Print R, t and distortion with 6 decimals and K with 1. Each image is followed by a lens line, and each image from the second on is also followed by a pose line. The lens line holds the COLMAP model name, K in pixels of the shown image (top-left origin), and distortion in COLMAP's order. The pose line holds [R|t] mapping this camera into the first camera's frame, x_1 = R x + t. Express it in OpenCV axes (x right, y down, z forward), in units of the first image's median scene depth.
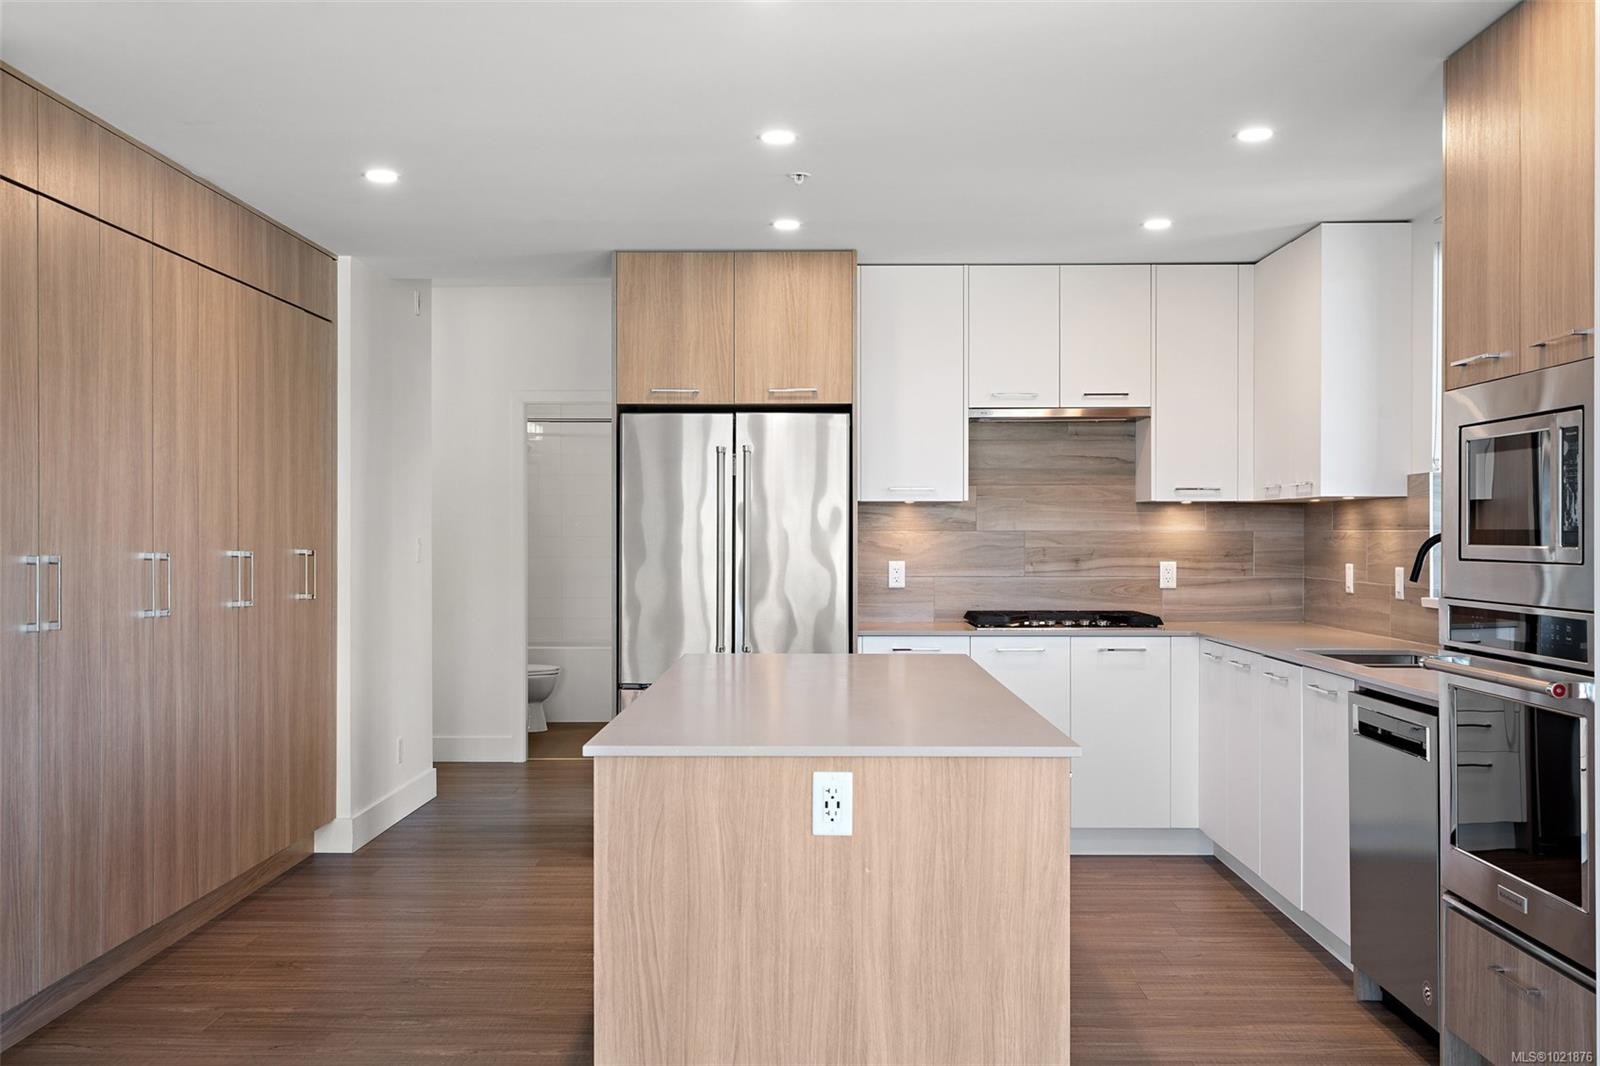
lens RADIAL K [[1531.9, 0, 806.9], [0, 1531.9, 536.2], [0, 0, 1]] dist [0.026351, 0.000000]
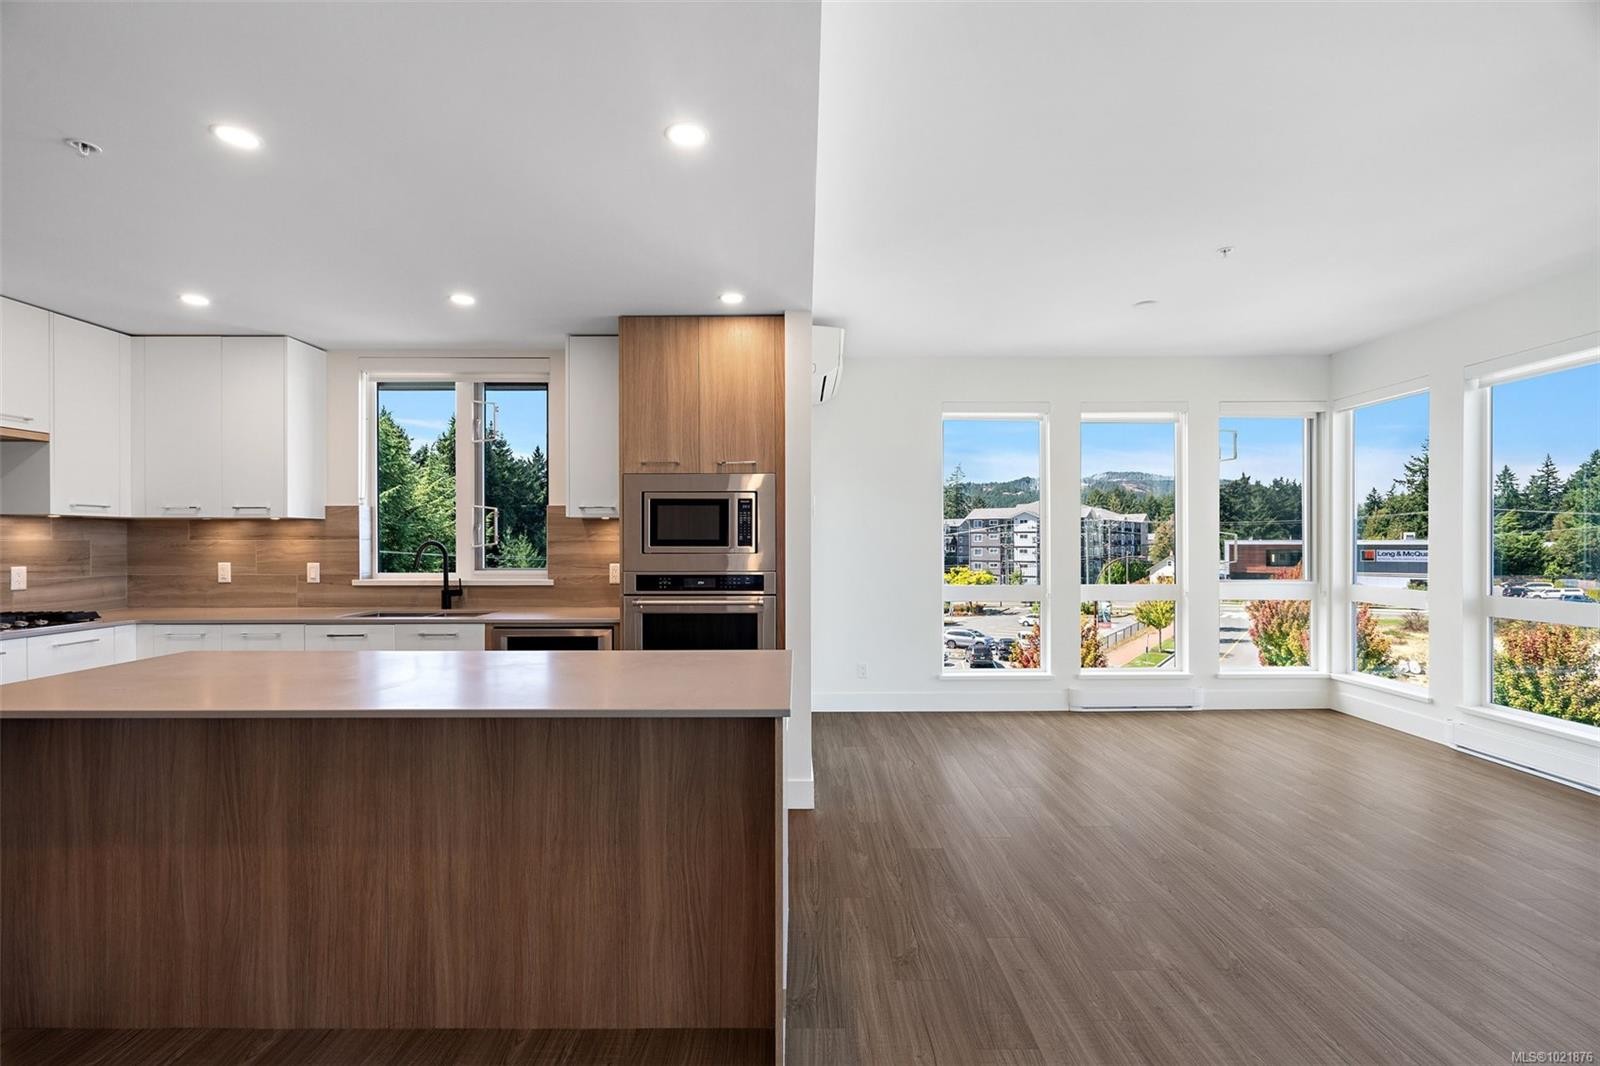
lens RADIAL K [[719.8, 0, 799.6], [0, 719.8, 541.8], [0, 0, 1]] dist [-0.005164, 0.002035]
pose [[-0.009640, -0.001269, 0.999953, -0.314724], [0.003614, 0.999993, 0.001304, -0.000685], [-0.999947, 0.003626, -0.009635, 0.425783]]
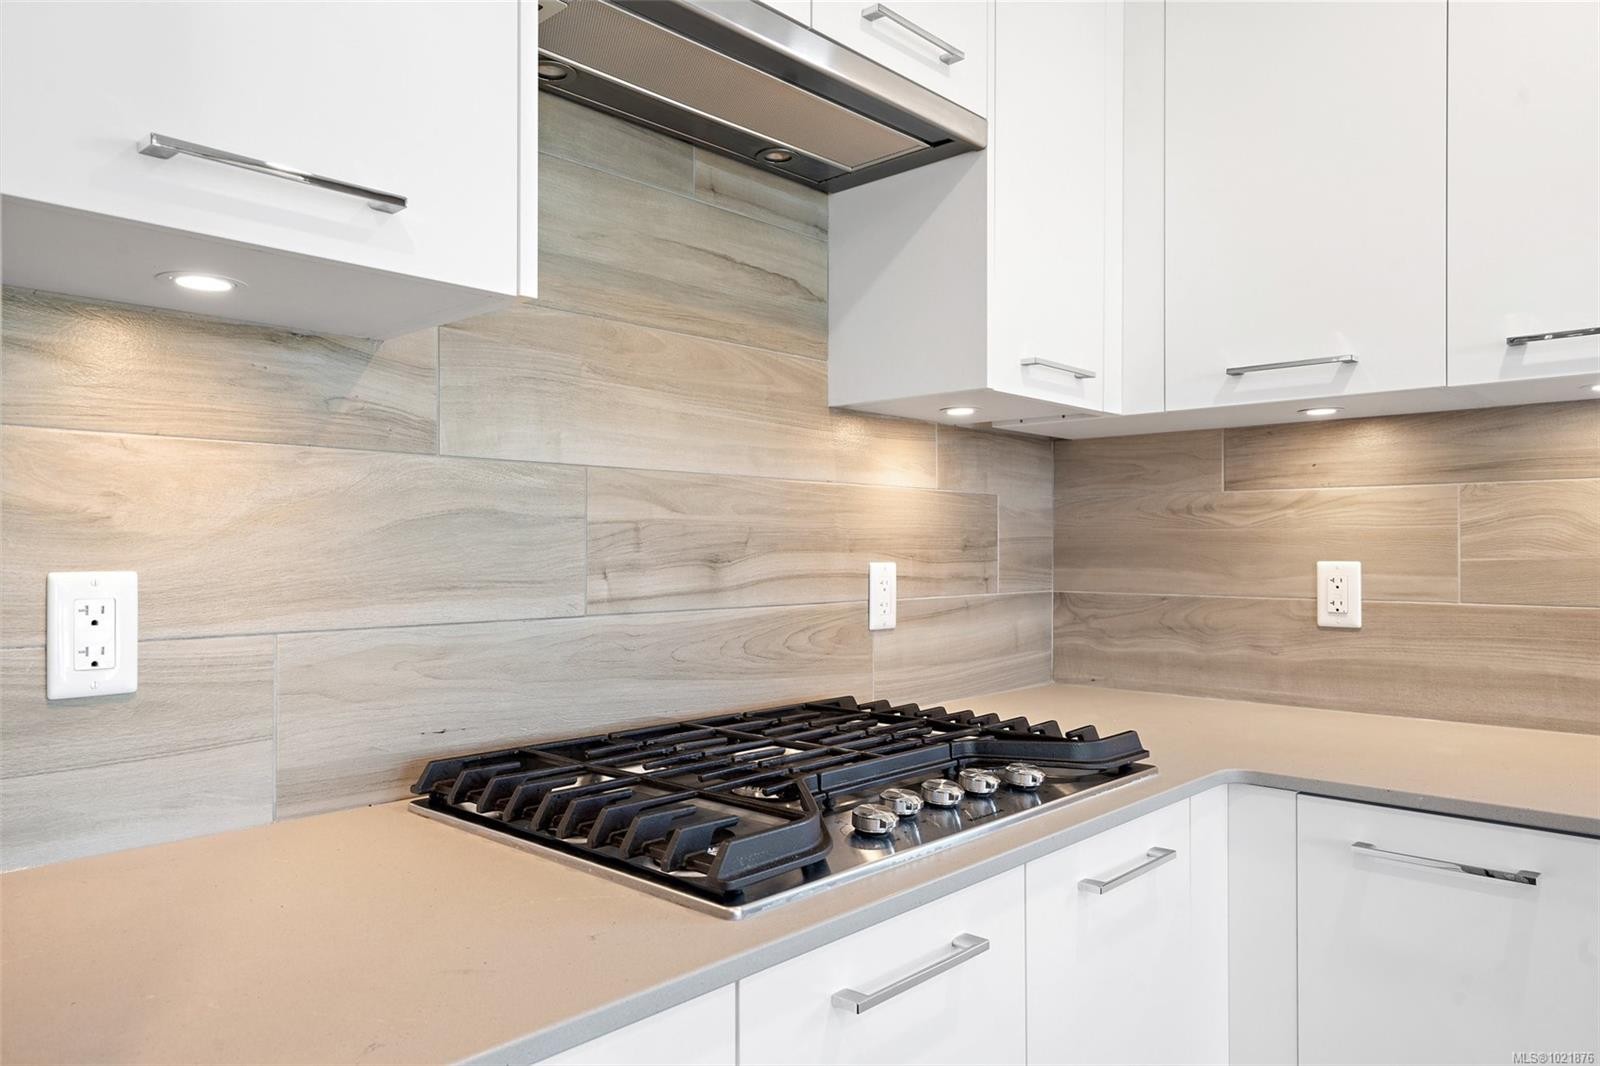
lens RADIAL K [[1070.6, 0, 797.2], [0, 1070.6, 545.2], [0, 0, 1]] dist [0.012005, 0.001494]
pose [[0.681297, 0.002501, 0.732003, 0.015759], [0.000835, 0.999991, -0.004194, 0.013468], [-0.732007, 0.003469, 0.681288, 0.840485]]
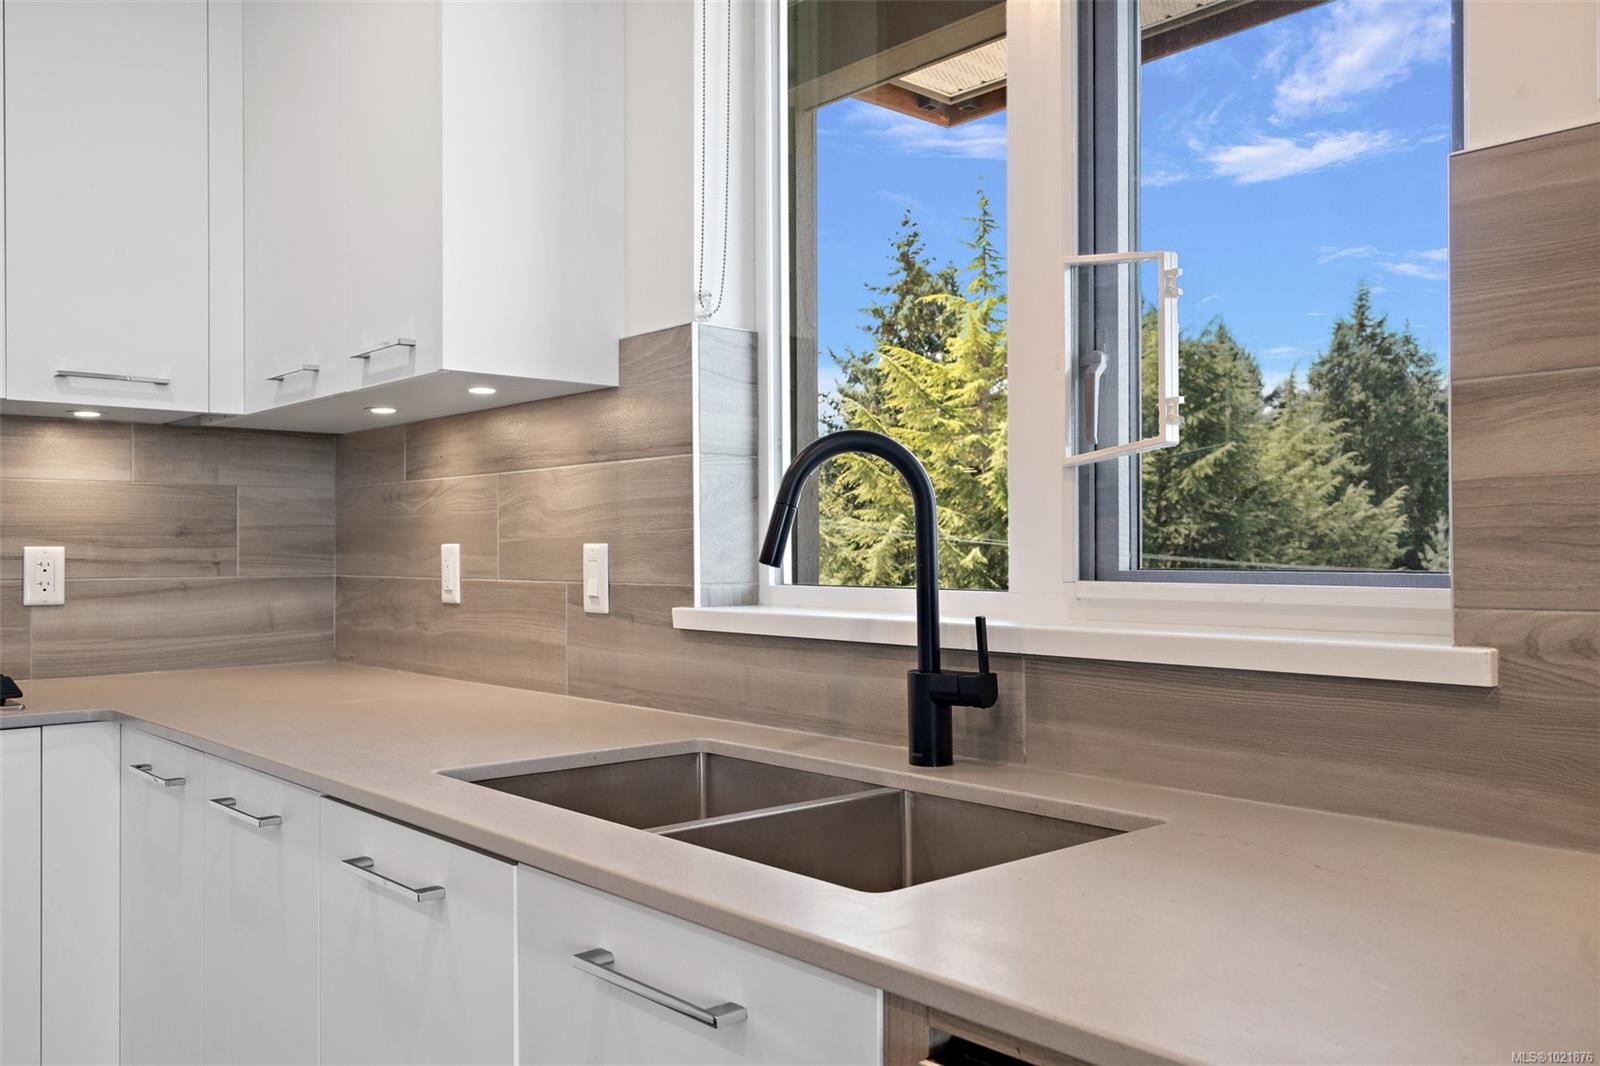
lens RADIAL K [[1294.4, 0, 793.4], [0, 1294.4, 542.3], [0, 0, 1]] dist [0.011845, -0.007758]
pose [[0.744816, 0.001009, 0.667269, 0.146143], [0.005415, 0.999957, -0.007557, 0.019771], [-0.667248, 0.009242, 0.744779, 0.573352]]
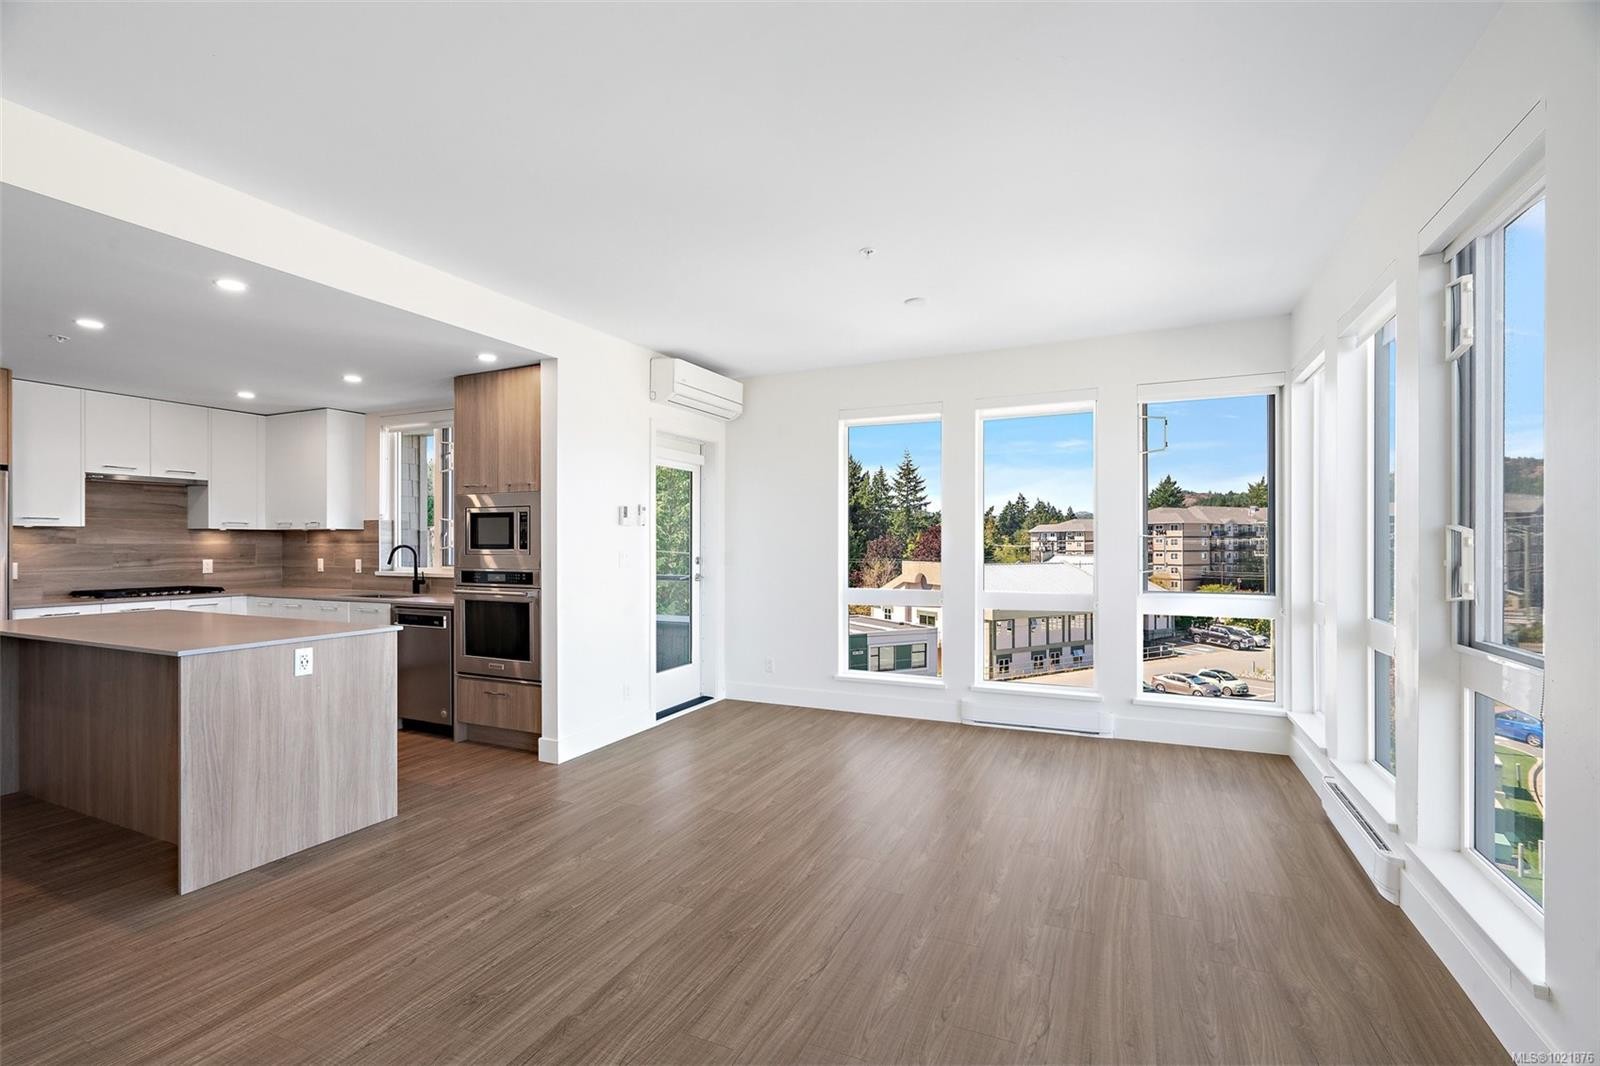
lens RADIAL K [[719.8, 0, 799.7], [0, 719.8, 541.8], [0, 0, 1]] dist [-0.005164, 0.002035]
pose [[0.416857, 0.001355, 0.908971, -0.283606], [0.002597, 0.999993, -0.002681, -0.001592], [-0.908969, 0.003478, 0.416850, -0.061895]]
